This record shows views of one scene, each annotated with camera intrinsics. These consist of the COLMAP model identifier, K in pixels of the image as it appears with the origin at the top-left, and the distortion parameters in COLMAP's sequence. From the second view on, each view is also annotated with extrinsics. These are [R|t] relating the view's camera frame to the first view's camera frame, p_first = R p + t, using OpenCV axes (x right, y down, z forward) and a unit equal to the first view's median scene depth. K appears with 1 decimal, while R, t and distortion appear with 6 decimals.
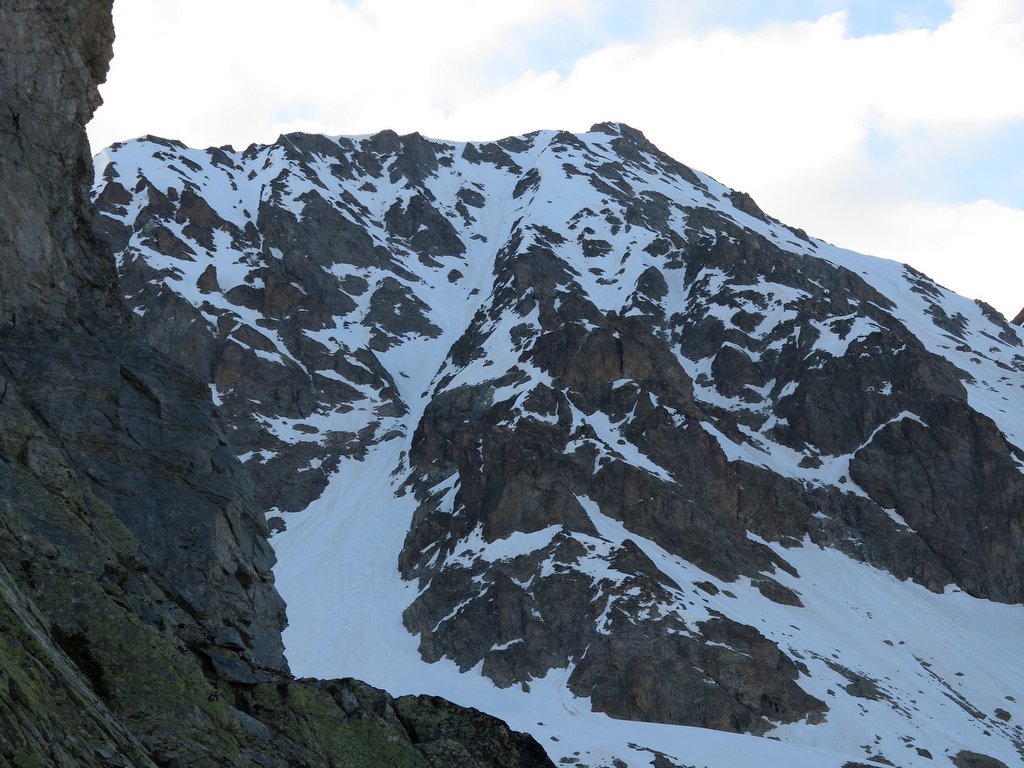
lens RADIAL K [[2284.5, 0, 512.0], [0, 2284.5, 384.0], [0, 0, 1]] dist [0.006615, 0.044816]
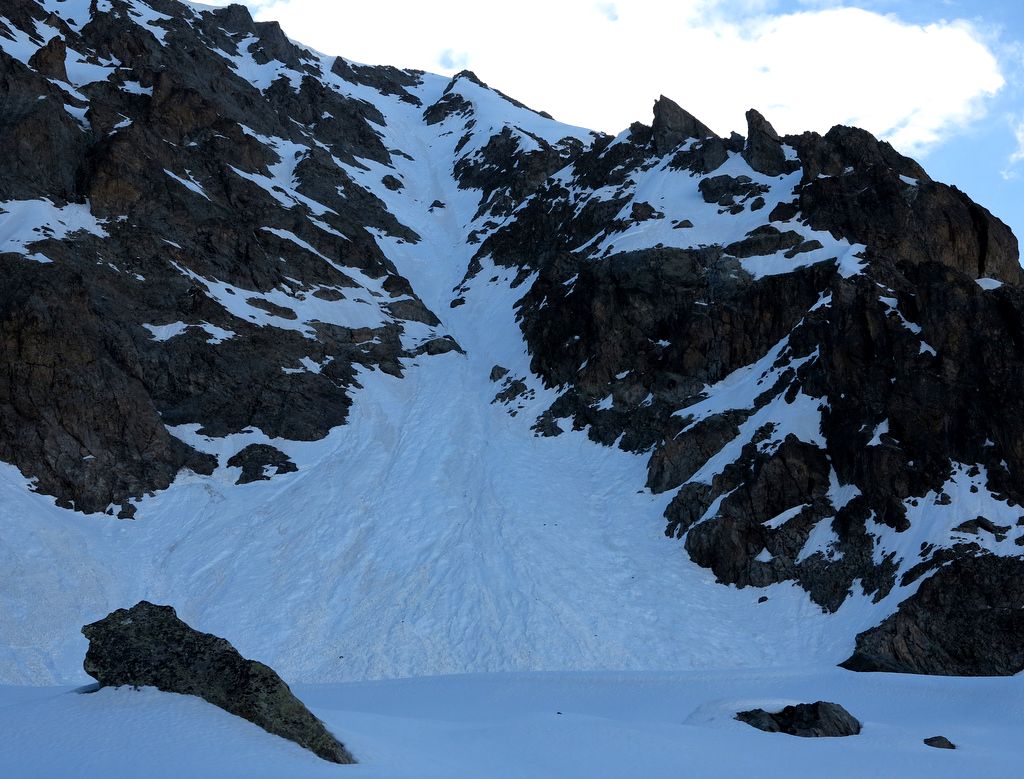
lens RADIAL K [[2035.5, 0, 512.0], [0, 2035.5, 389.5], [0, 0, 1]] dist [-0.047899, -0.302891]
pose [[0.954546, 0.163367, 0.249305, -0.146893], [-0.138155, 0.983642, -0.115596, 0.081021], [-0.264112, 0.075899, 0.961501, 0.544664]]
